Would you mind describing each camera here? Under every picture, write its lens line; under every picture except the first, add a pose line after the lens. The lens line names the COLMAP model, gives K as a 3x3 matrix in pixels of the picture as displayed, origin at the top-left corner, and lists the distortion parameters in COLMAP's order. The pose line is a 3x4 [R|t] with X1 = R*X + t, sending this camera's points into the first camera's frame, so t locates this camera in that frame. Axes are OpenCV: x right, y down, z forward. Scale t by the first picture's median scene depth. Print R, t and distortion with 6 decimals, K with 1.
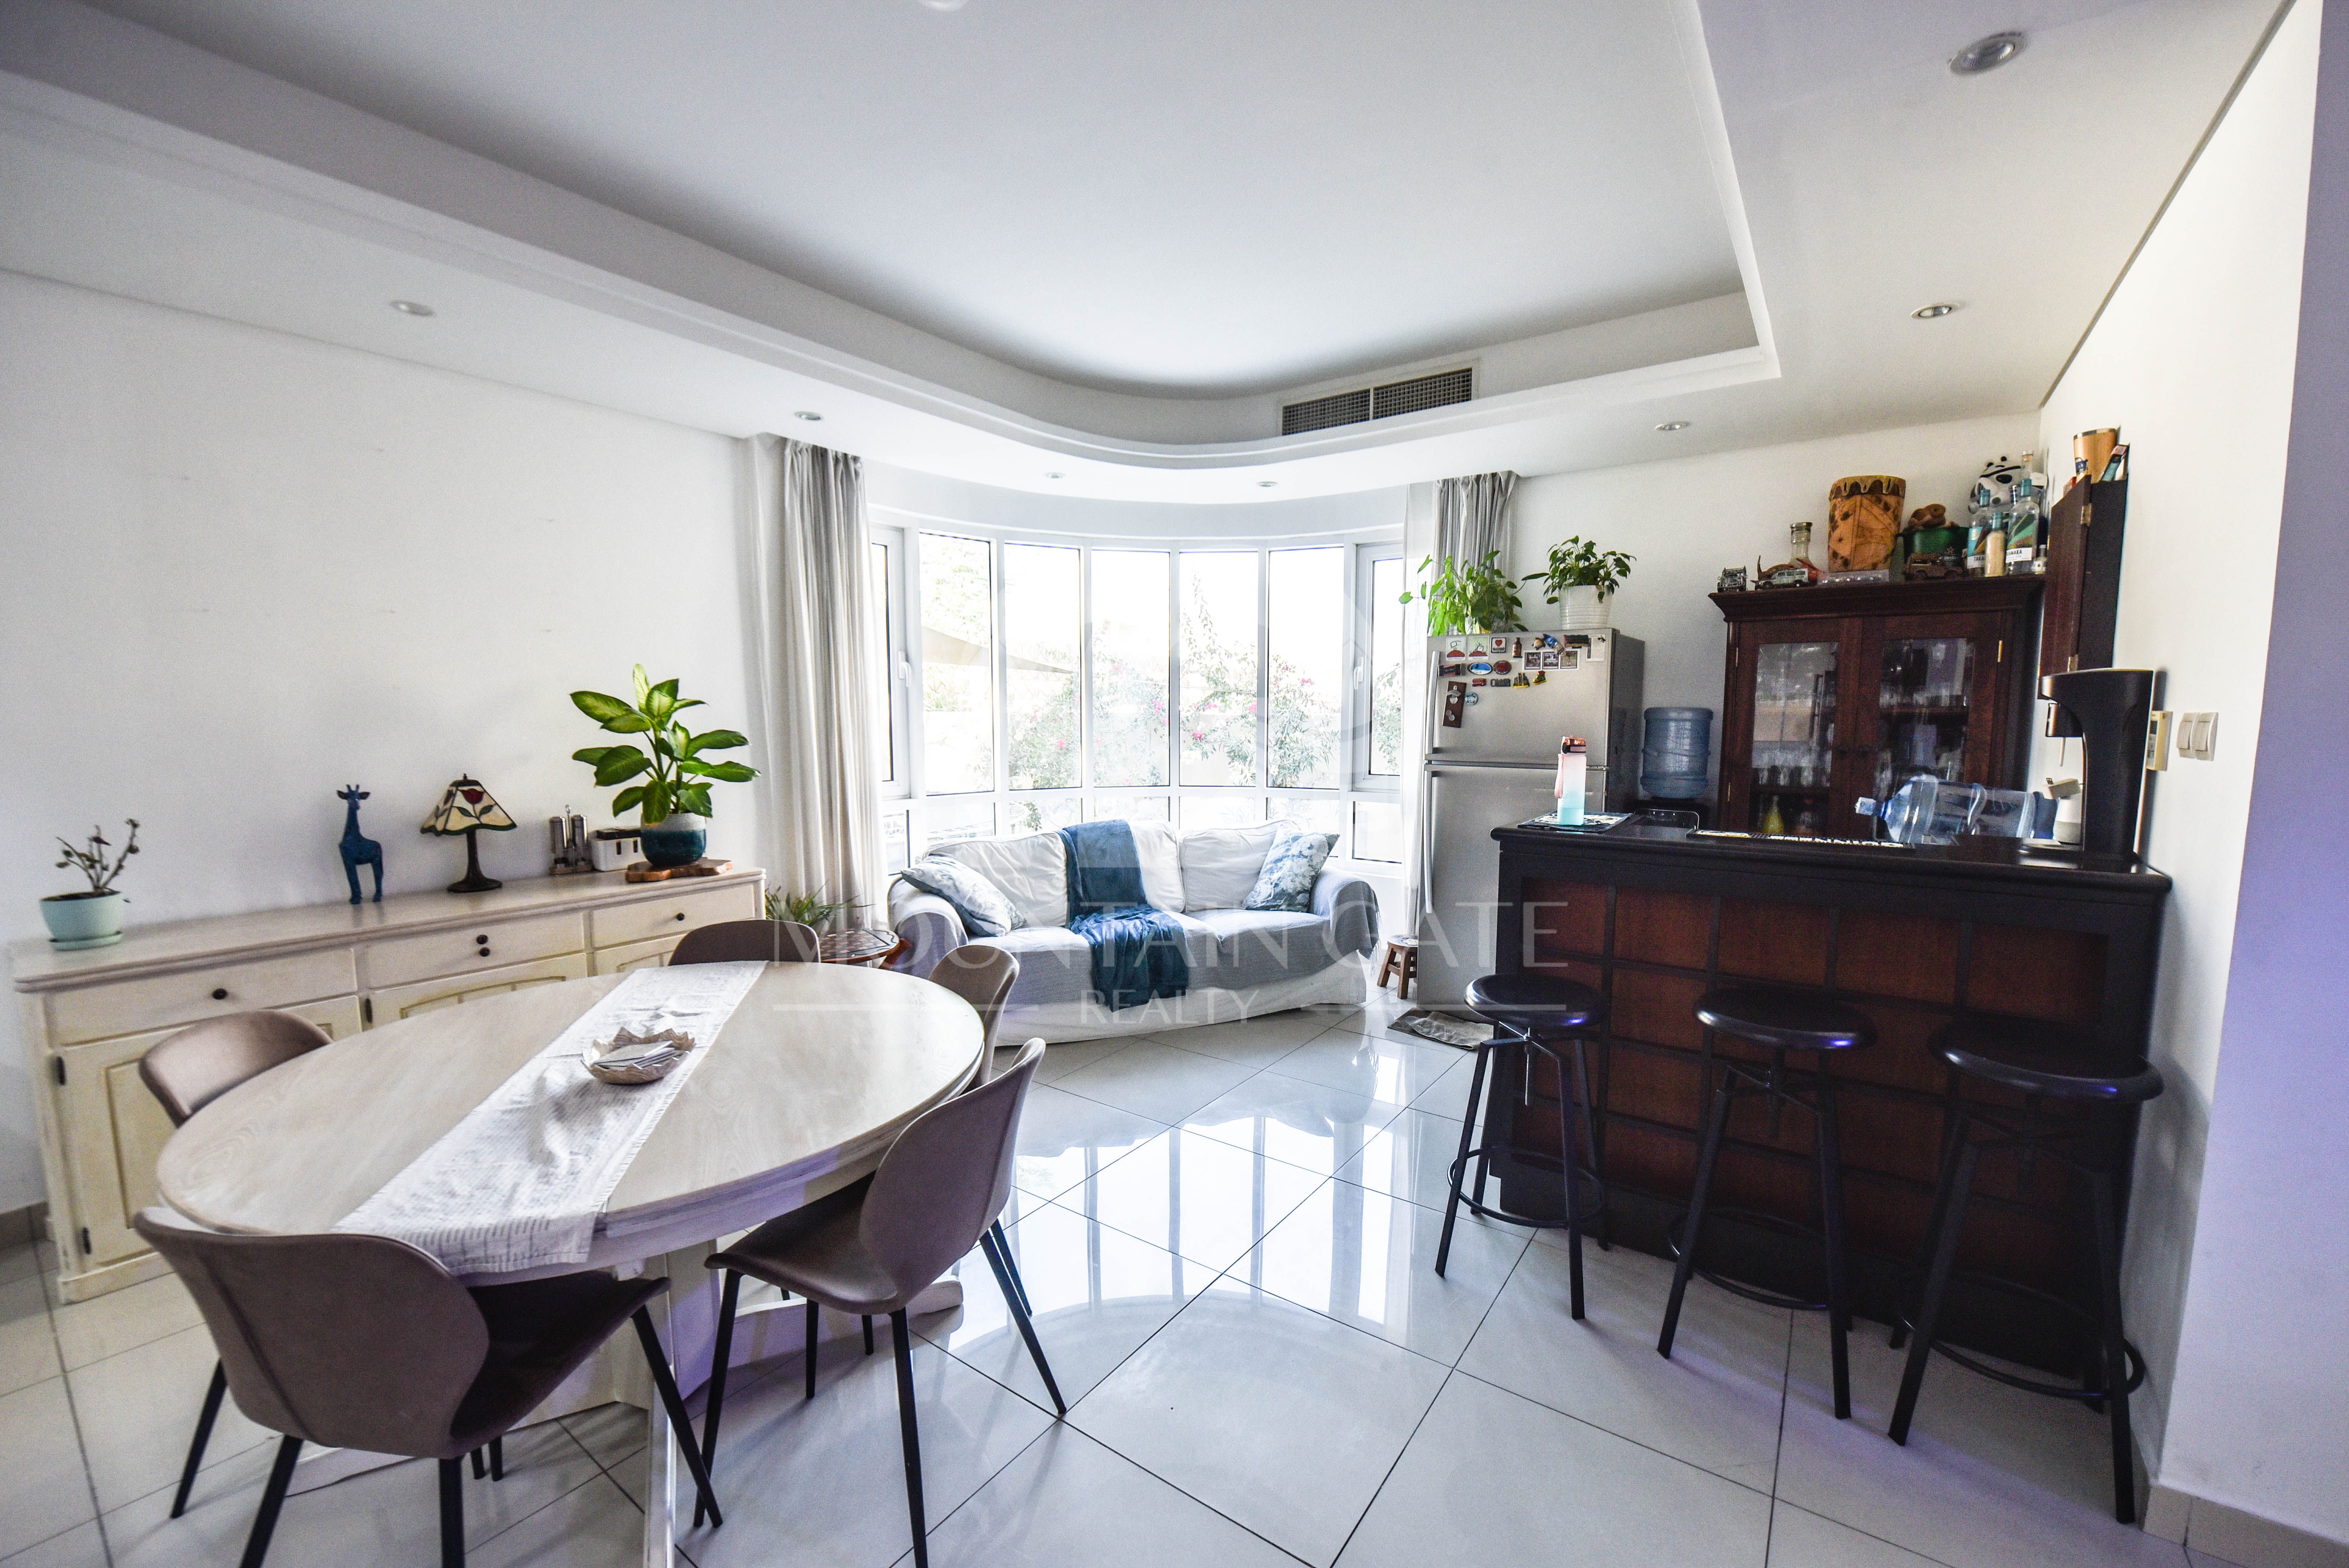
lens RADIAL K [[927.0, 0, 1206.6], [0, 927.0, 798.5], [0, 0, 1]] dist [-0.010827, -0.003850]
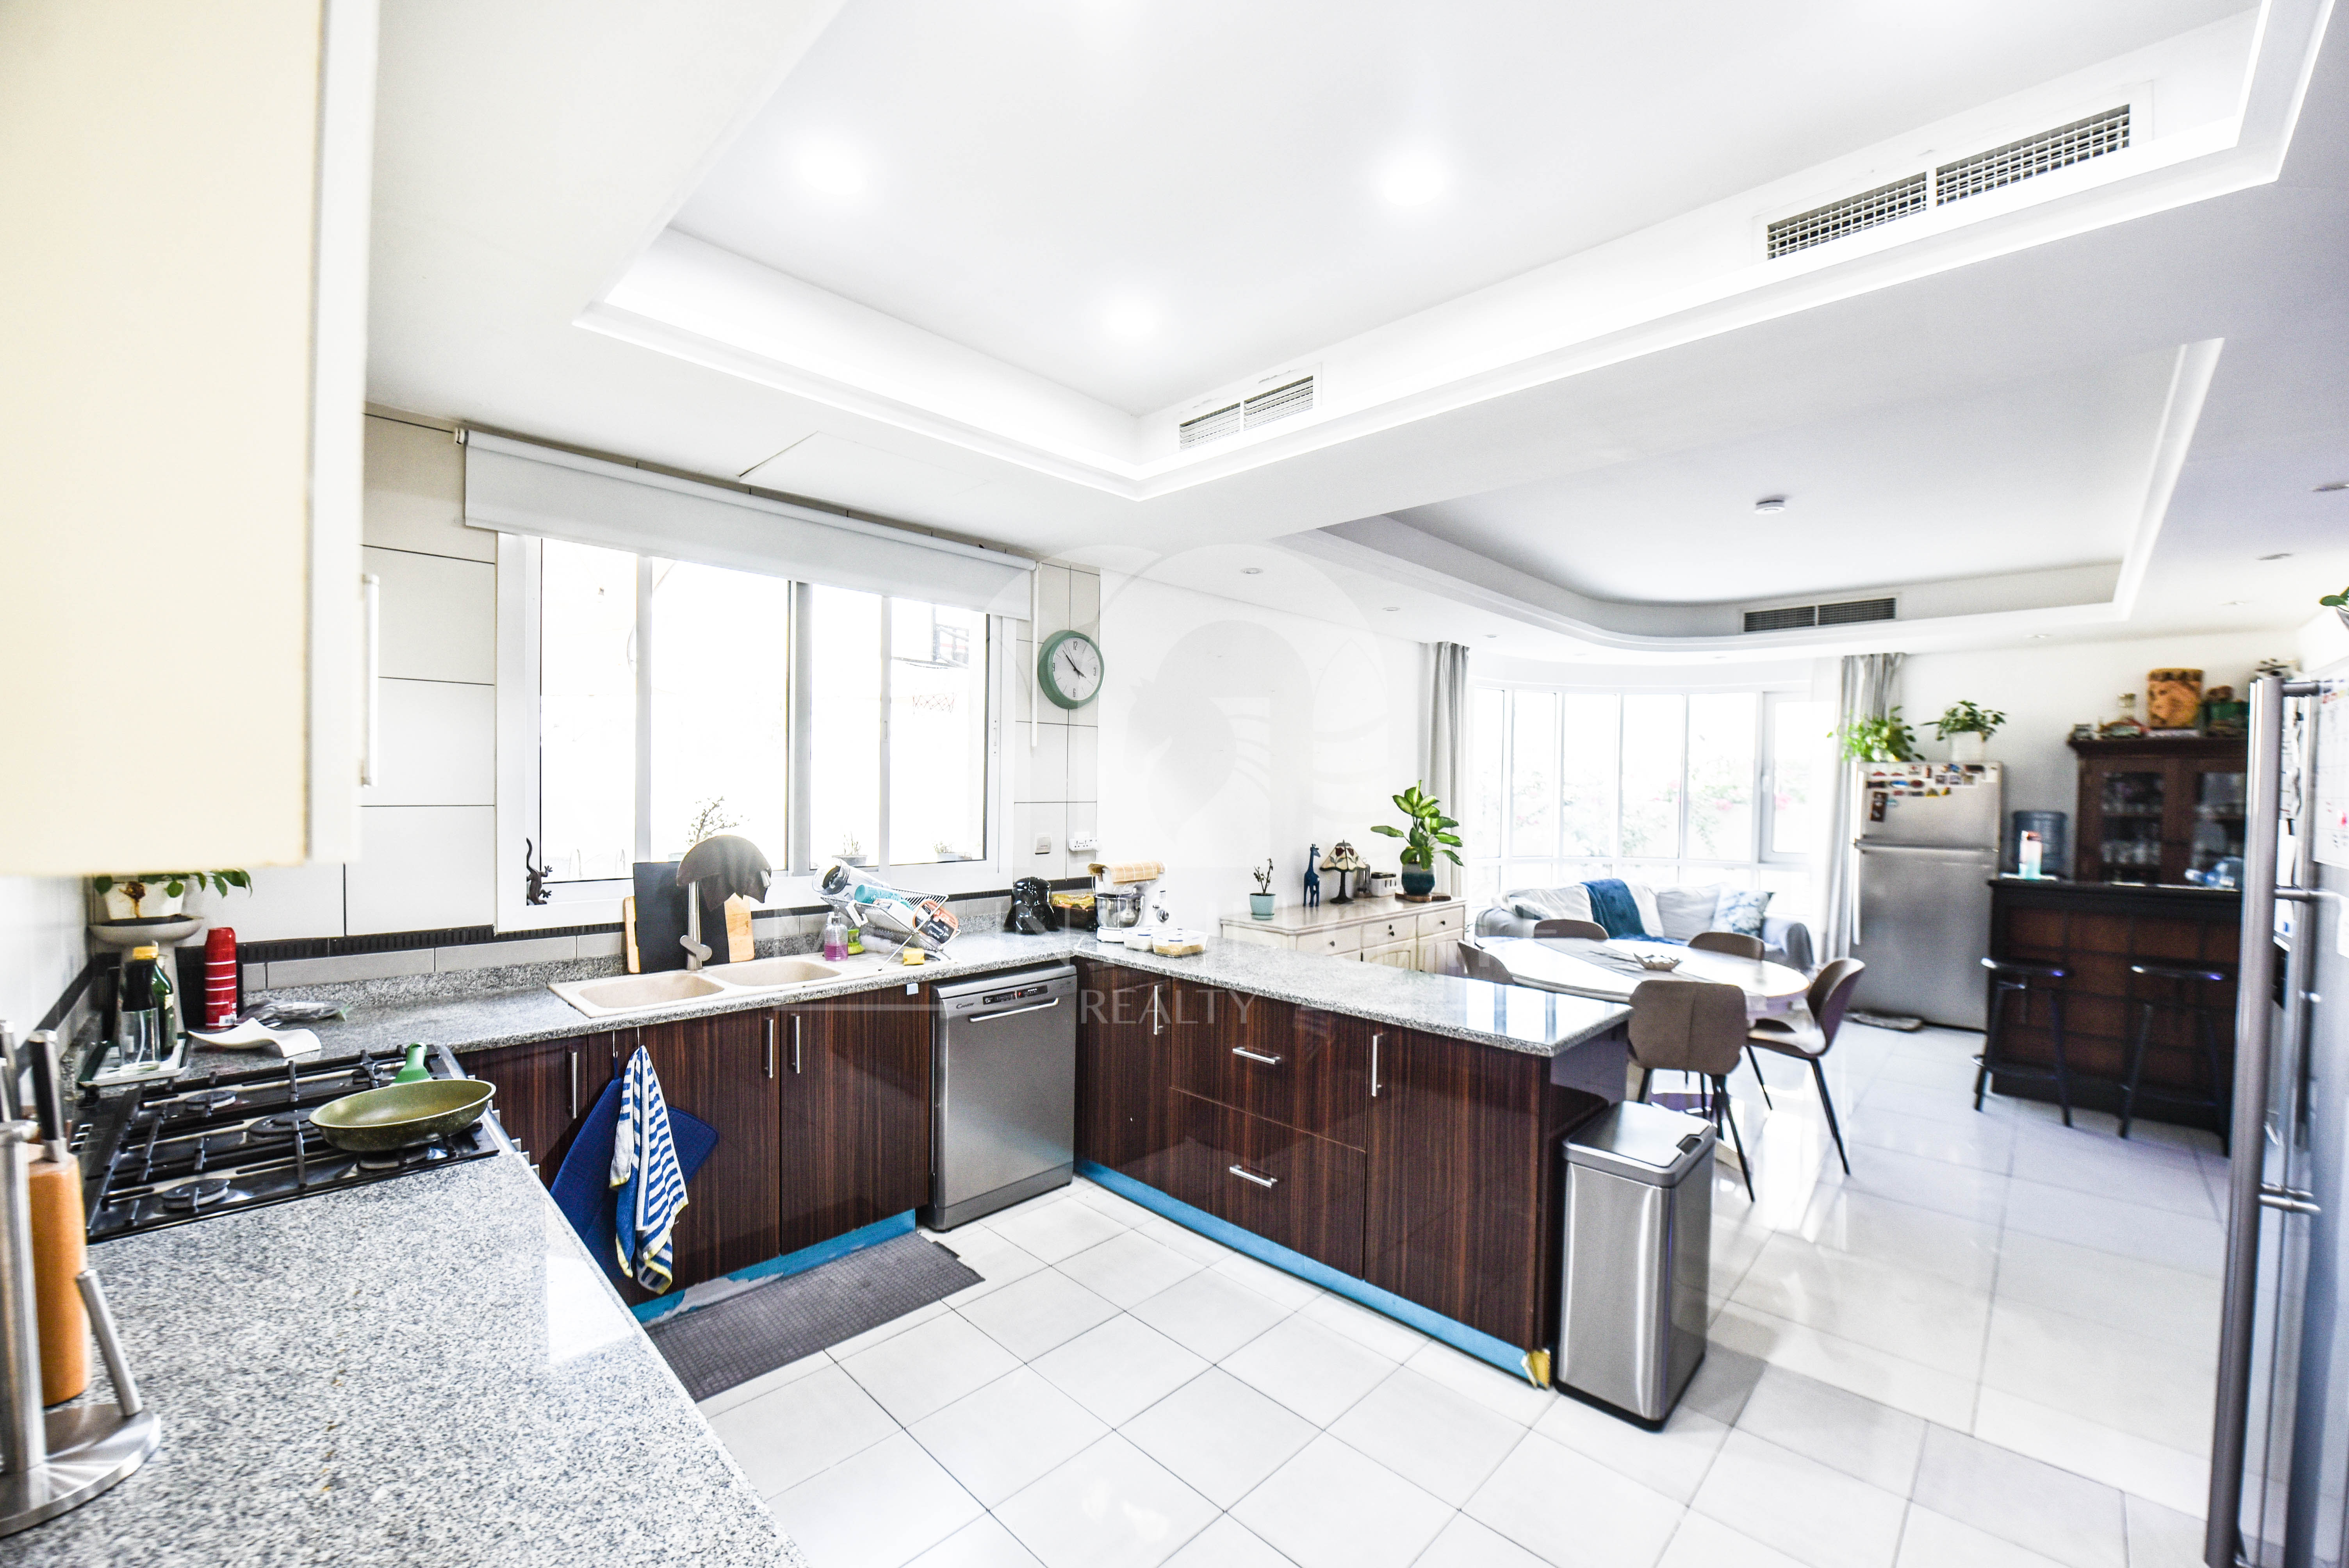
lens RADIAL K [[927.0, 0, 1206.6], [0, 927.0, 798.5], [0, 0, 1]] dist [-0.010827, -0.003850]
pose [[0.990372, 0.014052, -0.137719, -0.662819], [-0.025318, 0.996441, -0.080395, 0.038029], [0.136099, 0.083108, 0.987203, -0.700569]]
